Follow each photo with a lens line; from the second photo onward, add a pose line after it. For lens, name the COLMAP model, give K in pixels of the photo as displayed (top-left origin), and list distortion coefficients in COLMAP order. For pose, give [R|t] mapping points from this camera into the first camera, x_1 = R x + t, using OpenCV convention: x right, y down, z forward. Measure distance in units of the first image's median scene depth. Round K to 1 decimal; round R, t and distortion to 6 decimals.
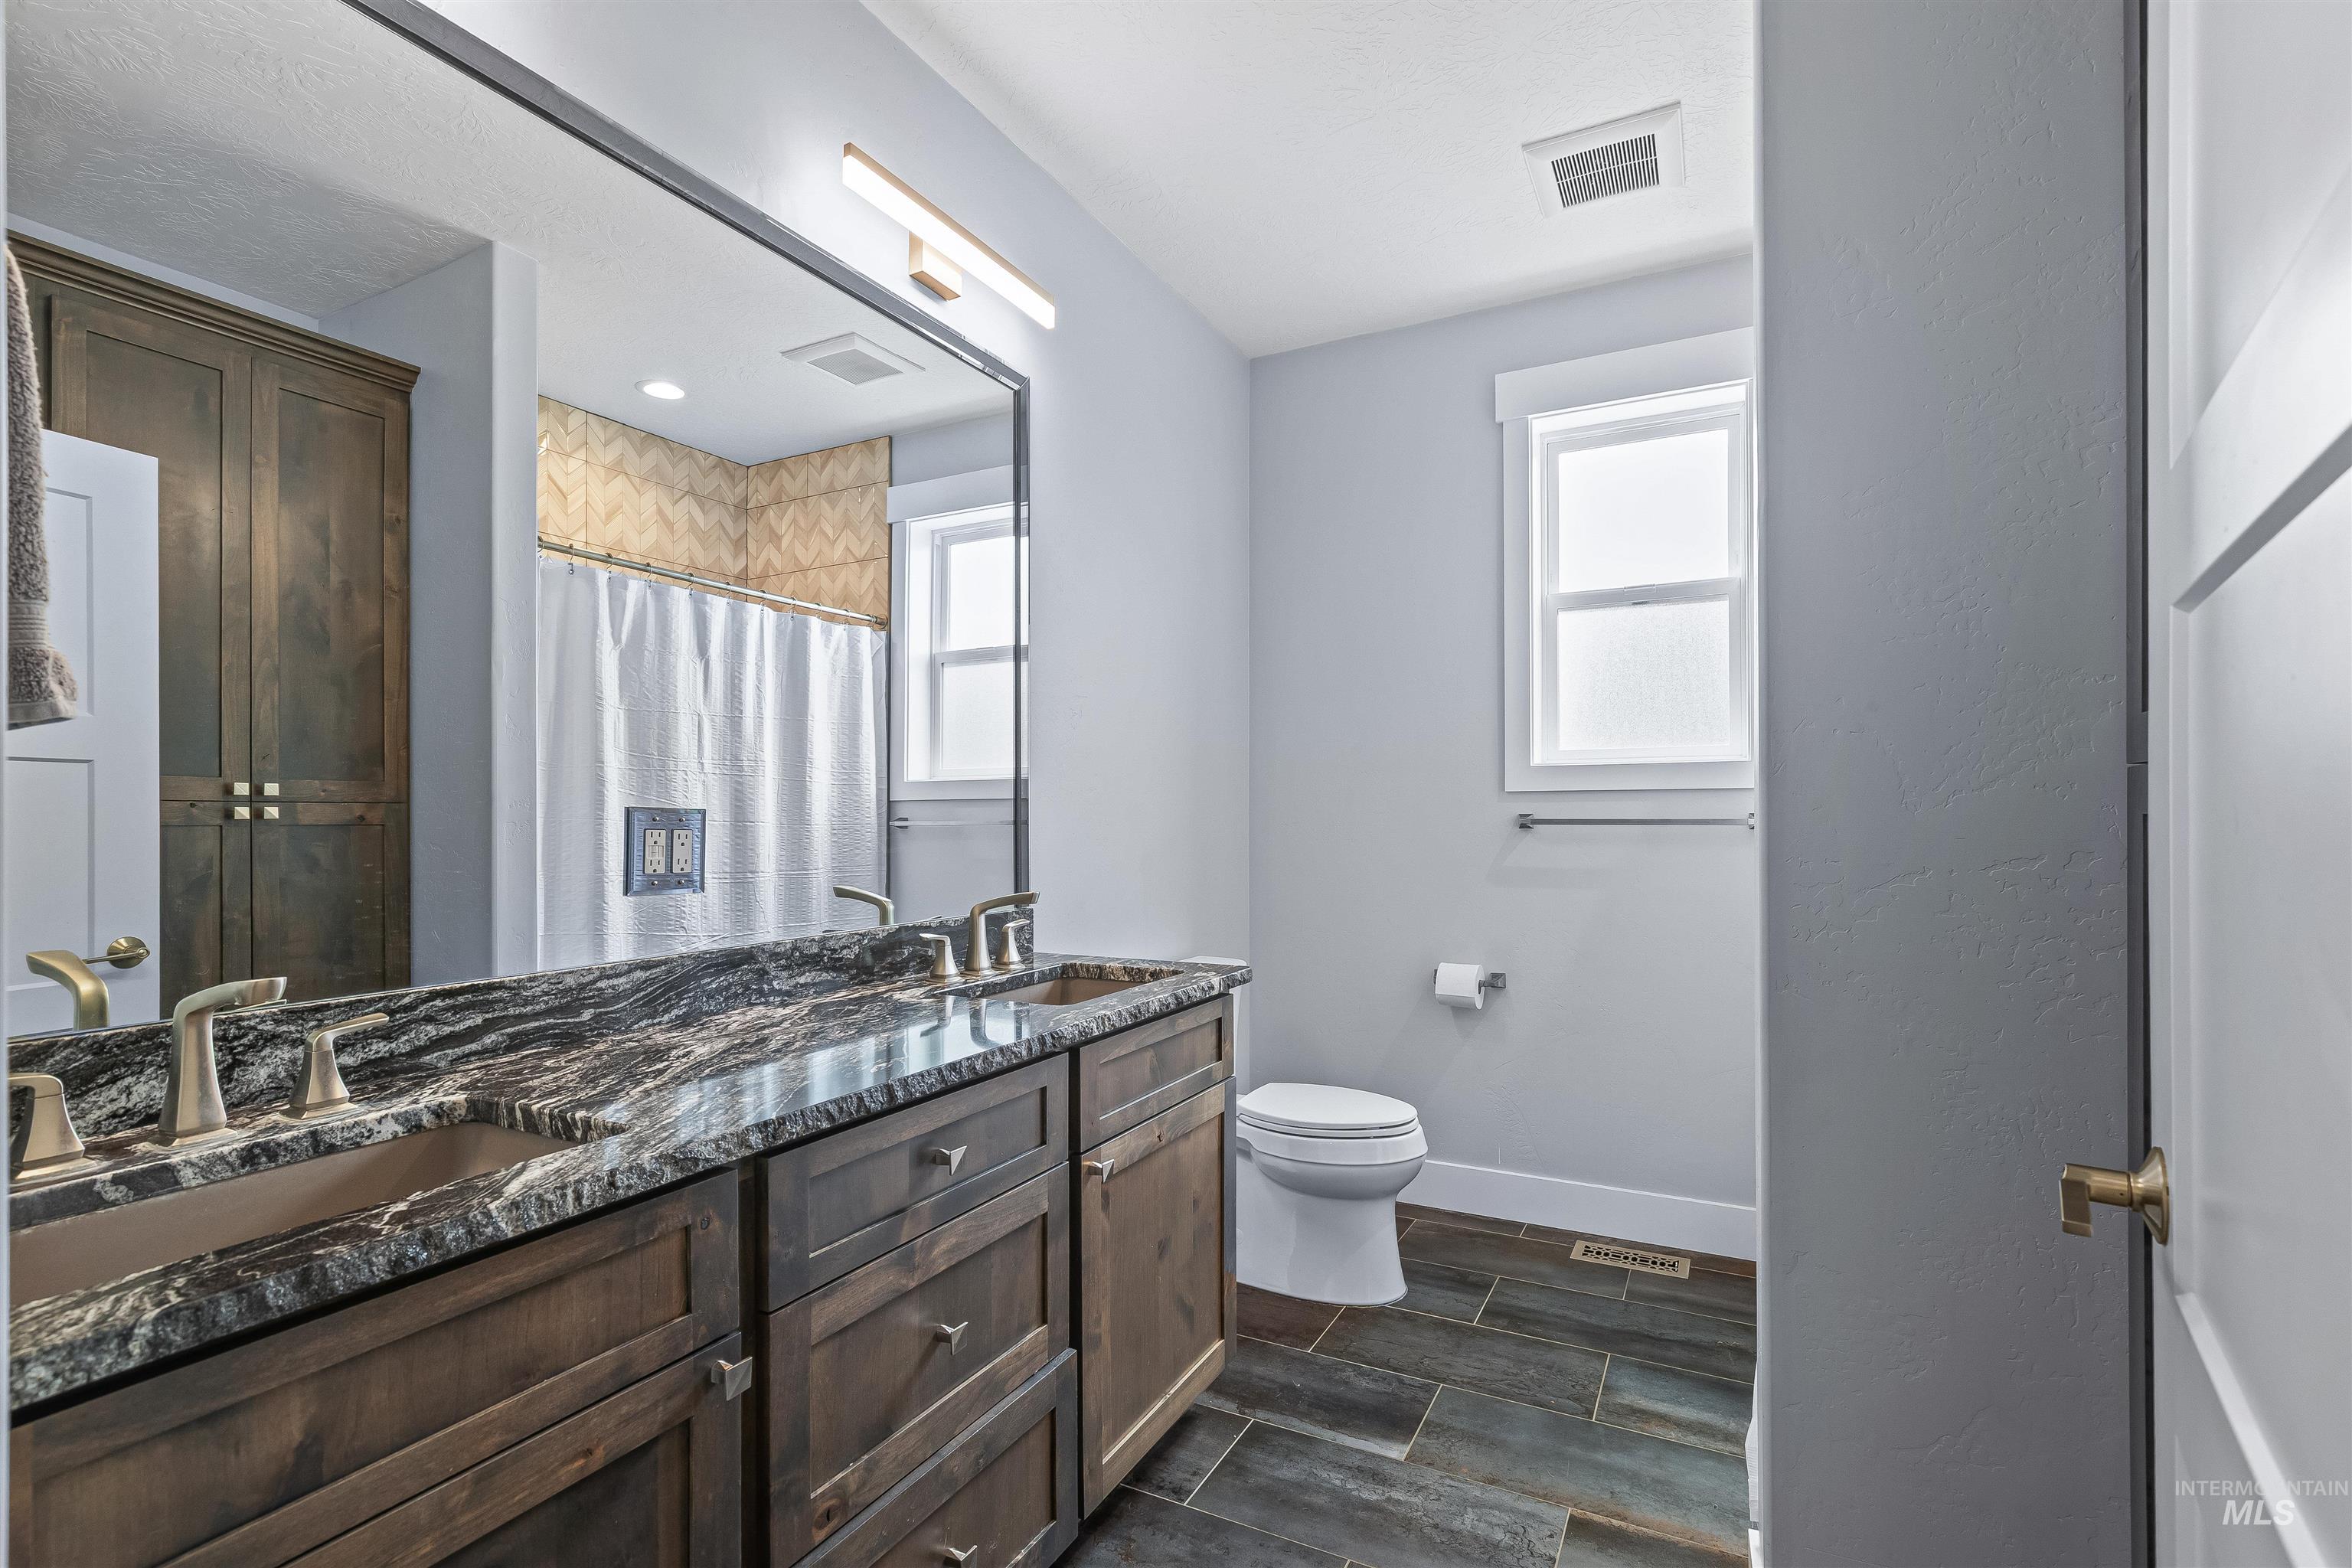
lens RADIAL K [[1080.1, 0, 1177.4], [0, 1080.1, 801.2], [0, 0, 1]] dist [-0.004494, 0.003023]
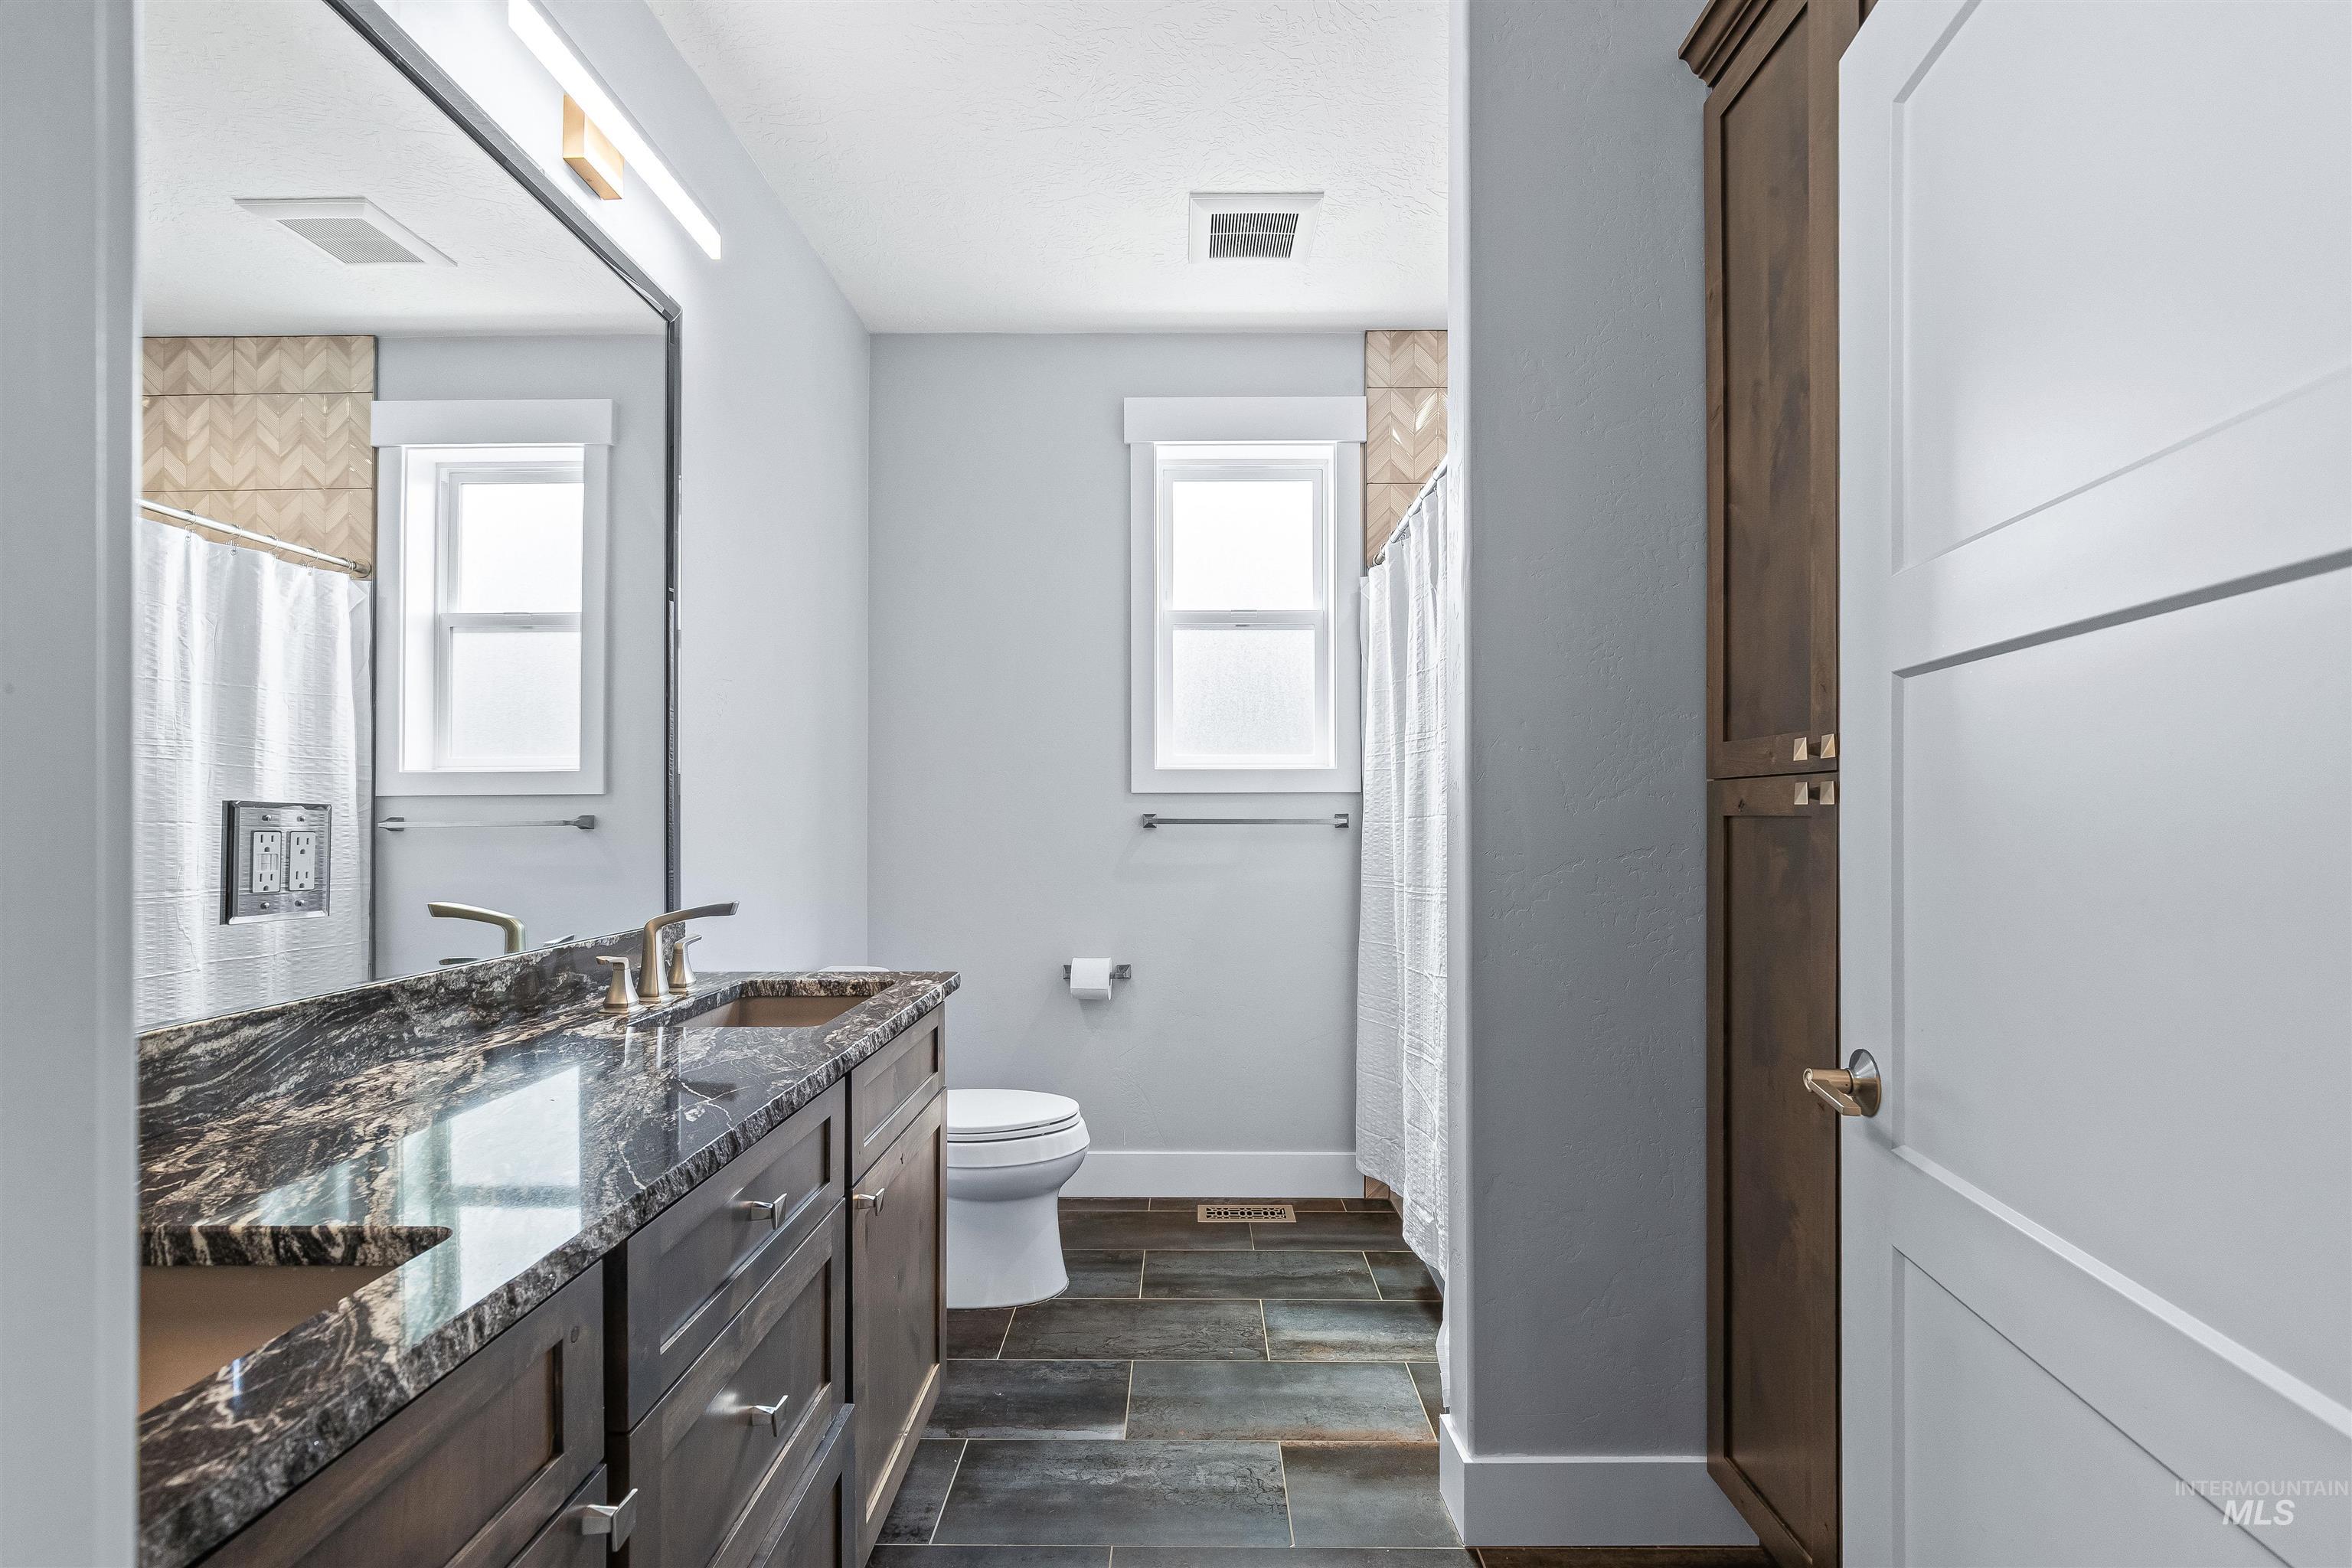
lens RADIAL K [[1080.1, 0, 1174.9], [0, 1080.1, 802.6], [0, 0, 1]] dist [-0.004494, 0.003023]
pose [[0.890996, 0.007269, 0.453953, -0.196570], [-0.007447, 0.999971, -0.001394, 0.002093], [-0.453950, -0.002138, 0.891025, 0.052202]]
